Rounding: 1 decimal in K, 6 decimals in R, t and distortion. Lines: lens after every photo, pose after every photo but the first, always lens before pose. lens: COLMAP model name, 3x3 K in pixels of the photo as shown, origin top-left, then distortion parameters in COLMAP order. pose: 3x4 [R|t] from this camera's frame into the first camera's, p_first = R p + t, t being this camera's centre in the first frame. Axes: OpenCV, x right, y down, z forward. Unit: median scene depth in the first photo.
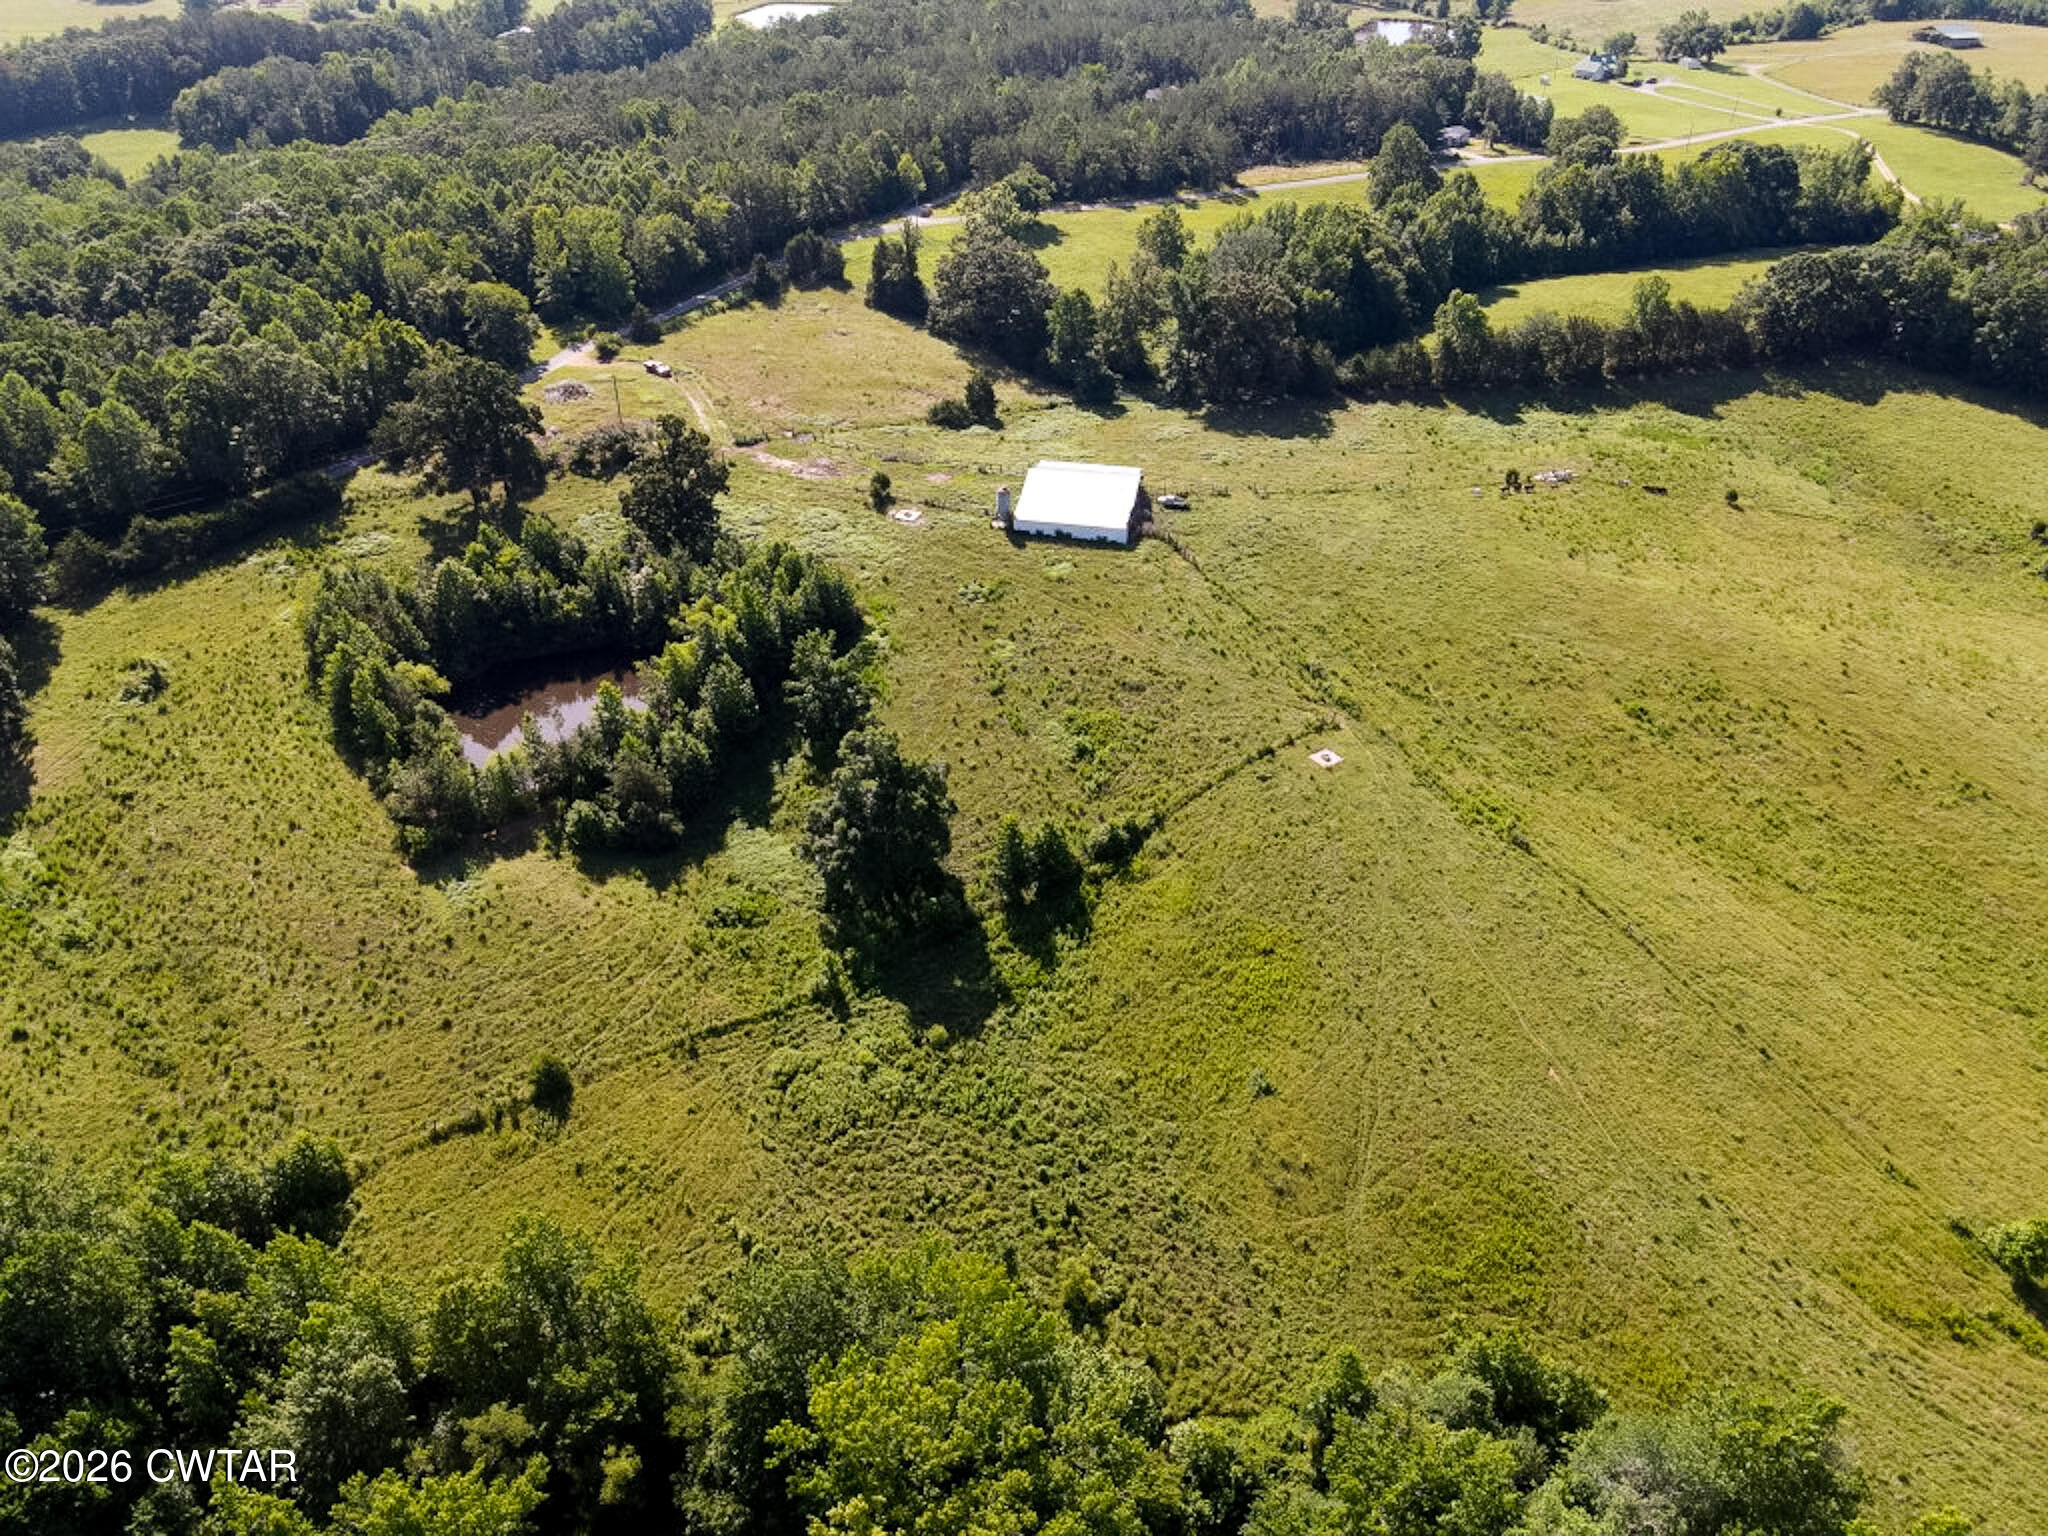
lens RADIAL K [[1506.0, 0, 1022.3], [0, 1506.0, 750.2], [0, 0, 1]] dist [-0.003333, 0.028847]
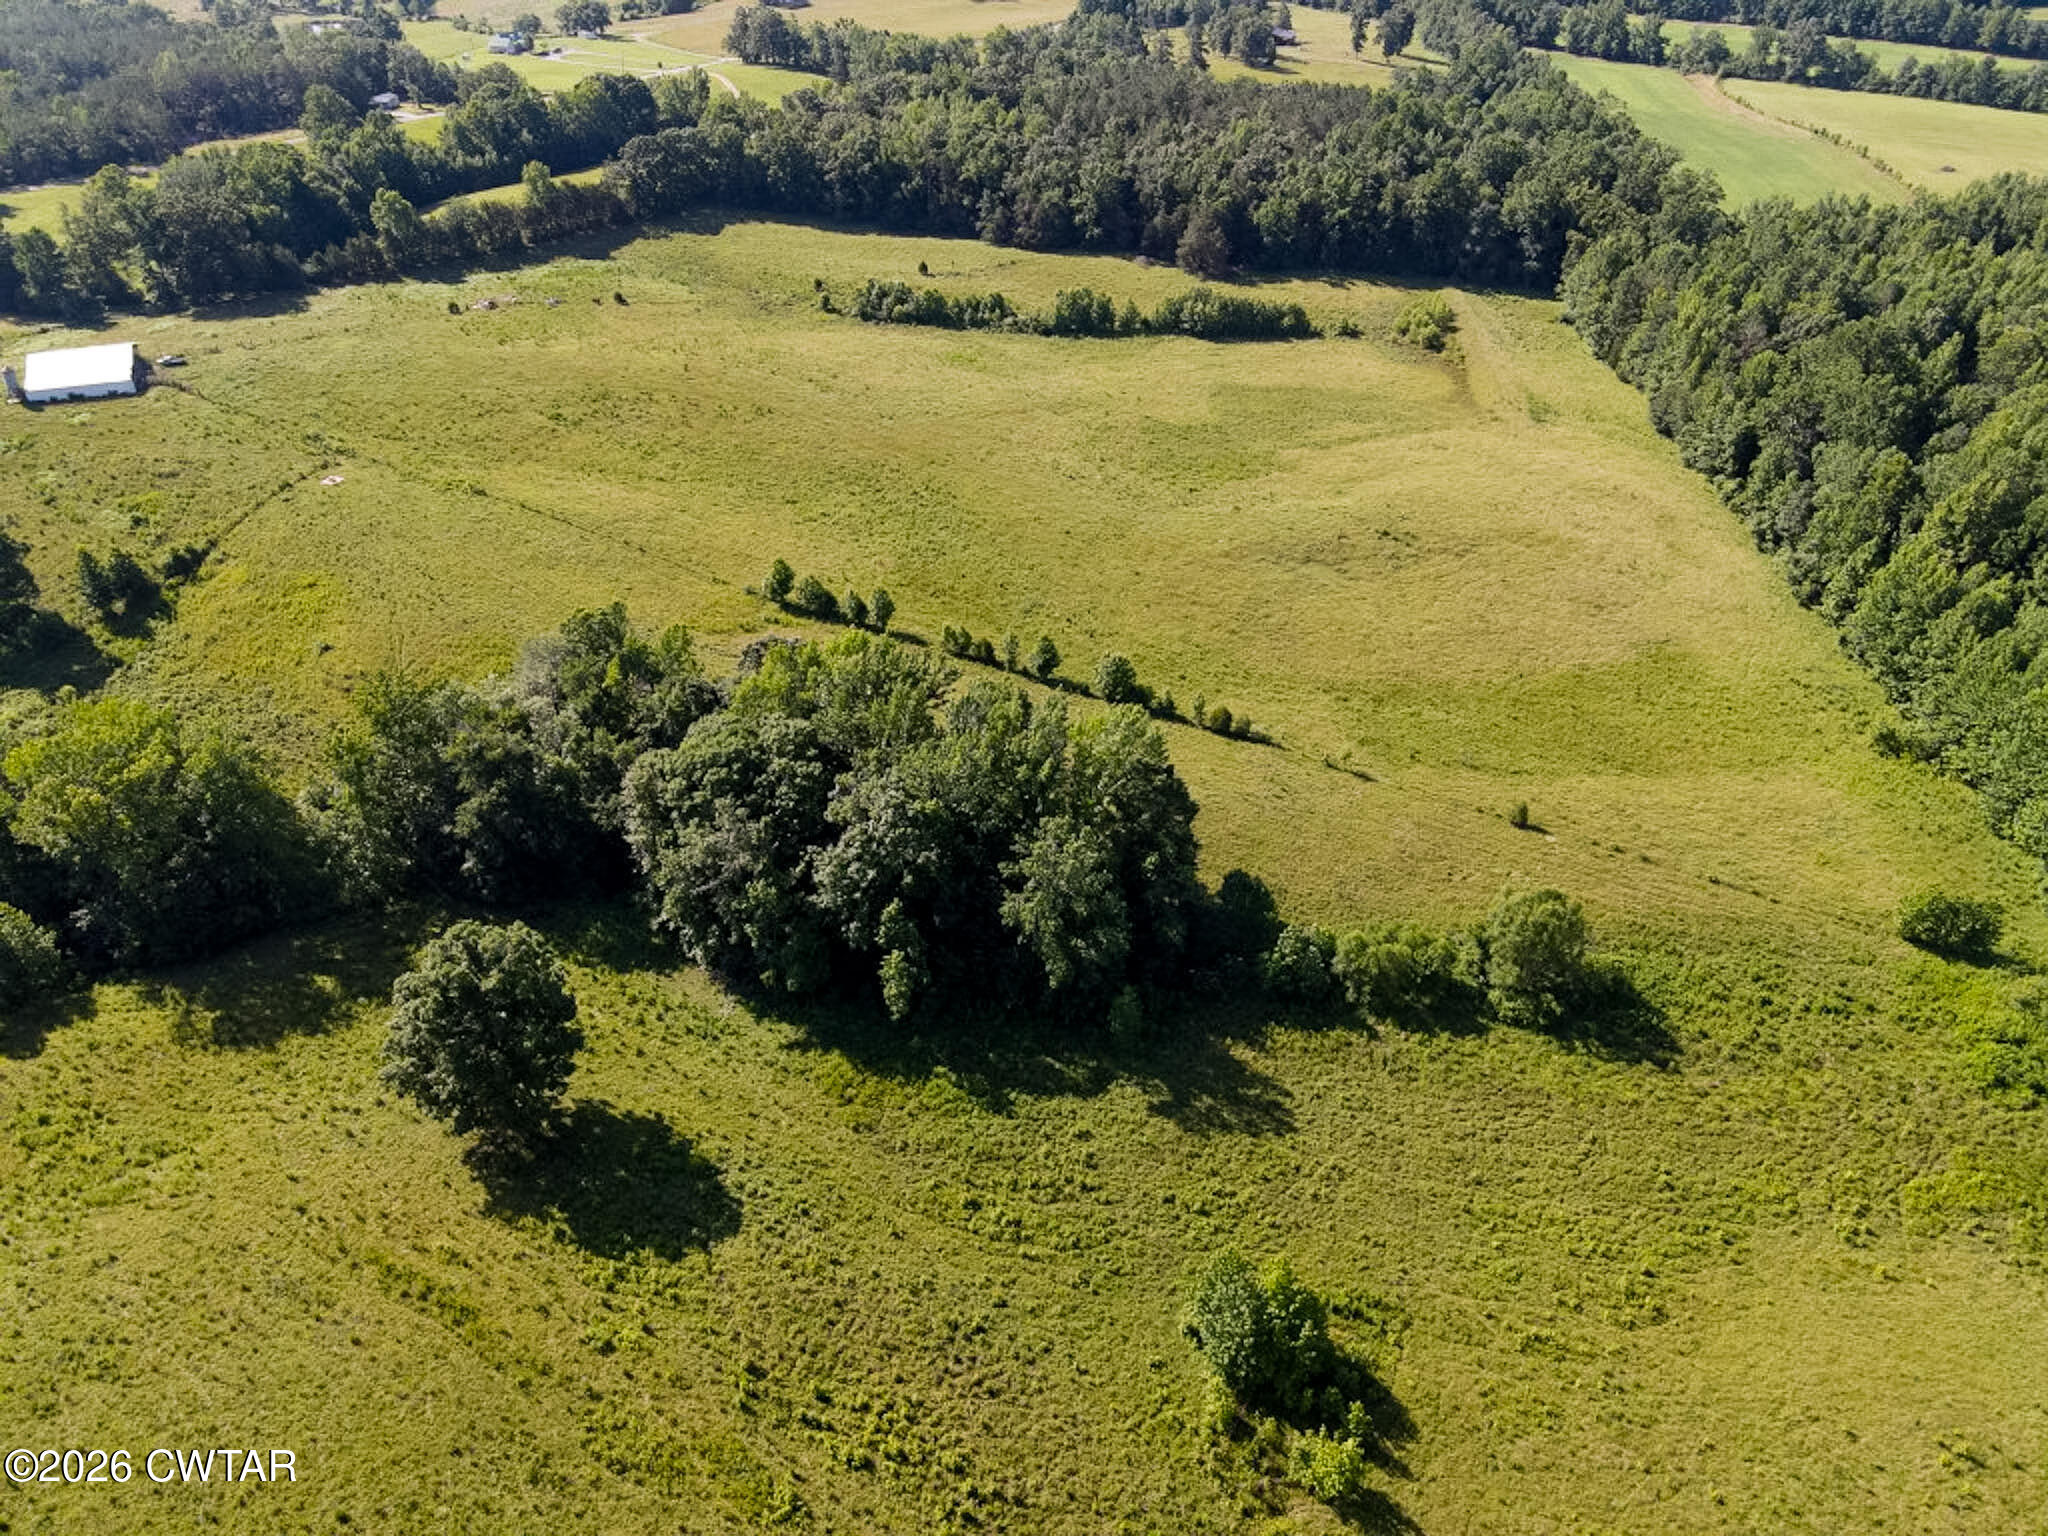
lens RADIAL K [[1506.0, 0, 1028.8], [0, 1506.0, 760.6], [0, 0, 1]] dist [-0.003333, 0.028847]
pose [[0.830160, -0.305960, 0.466071, 0.006397], [0.310206, 0.948099, 0.069859, 0.291965], [-0.463256, 0.086584, 0.881985, -0.414405]]
